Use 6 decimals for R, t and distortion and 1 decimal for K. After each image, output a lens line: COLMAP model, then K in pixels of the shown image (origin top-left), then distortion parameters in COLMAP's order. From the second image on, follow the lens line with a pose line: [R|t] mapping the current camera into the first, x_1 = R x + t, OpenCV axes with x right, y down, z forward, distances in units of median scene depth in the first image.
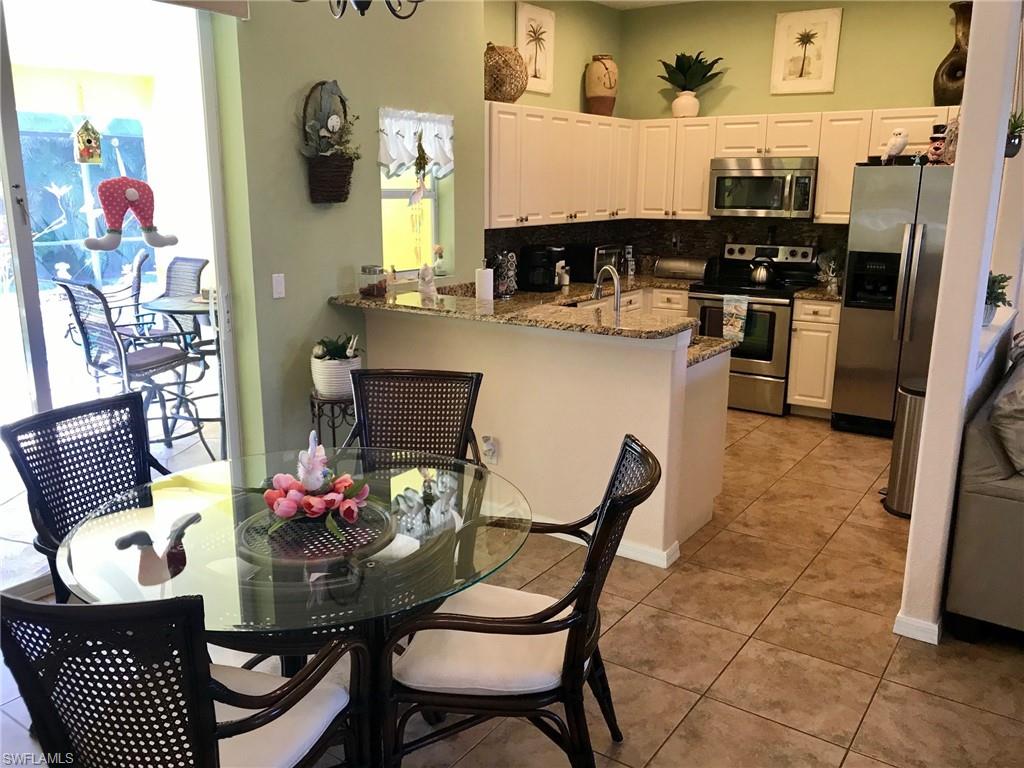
lens RADIAL K [[835.8, 0, 510.1], [0, 835.8, 384.1], [0, 0, 1]] dist [0.040182, -0.037618]
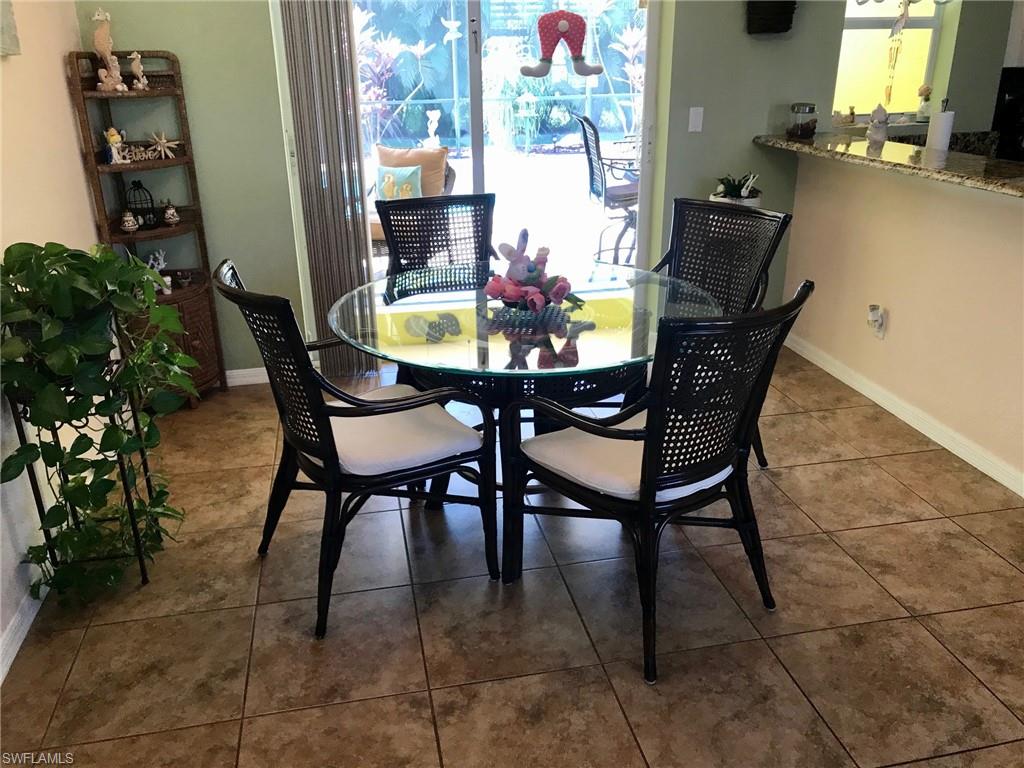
lens RADIAL K [[835.8, 0, 488.7], [0, 835.8, 380.0], [0, 0, 1]] dist [0.040182, -0.037618]
pose [[0.715484, 0.245906, -0.653921, 0.198398], [-0.147192, 0.968055, 0.202987, 0.013284], [0.682947, -0.048982, 0.728824, 0.044499]]
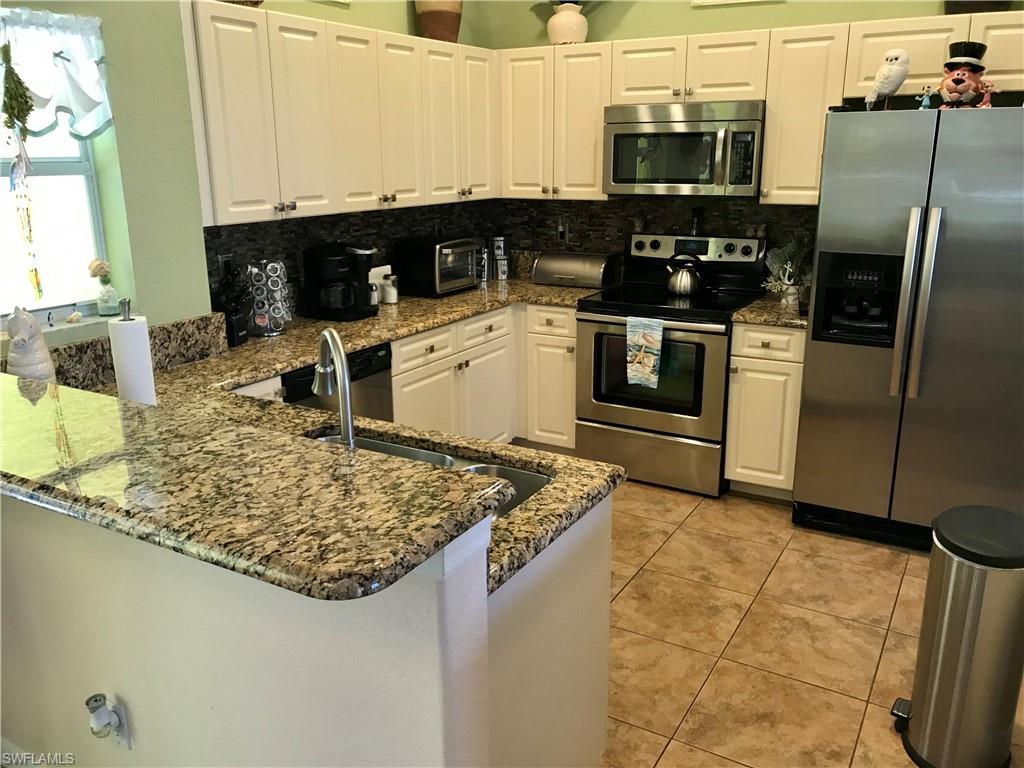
lens RADIAL K [[835.8, 0, 505.9], [0, 835.8, 387.7], [0, 0, 1]] dist [0.040182, -0.037618]
pose [[0.997537, -0.030871, 0.062977, 0.122317], [0.028254, 0.998716, 0.042041, -0.084269], [-0.064194, -0.040158, 0.997129, 0.367017]]
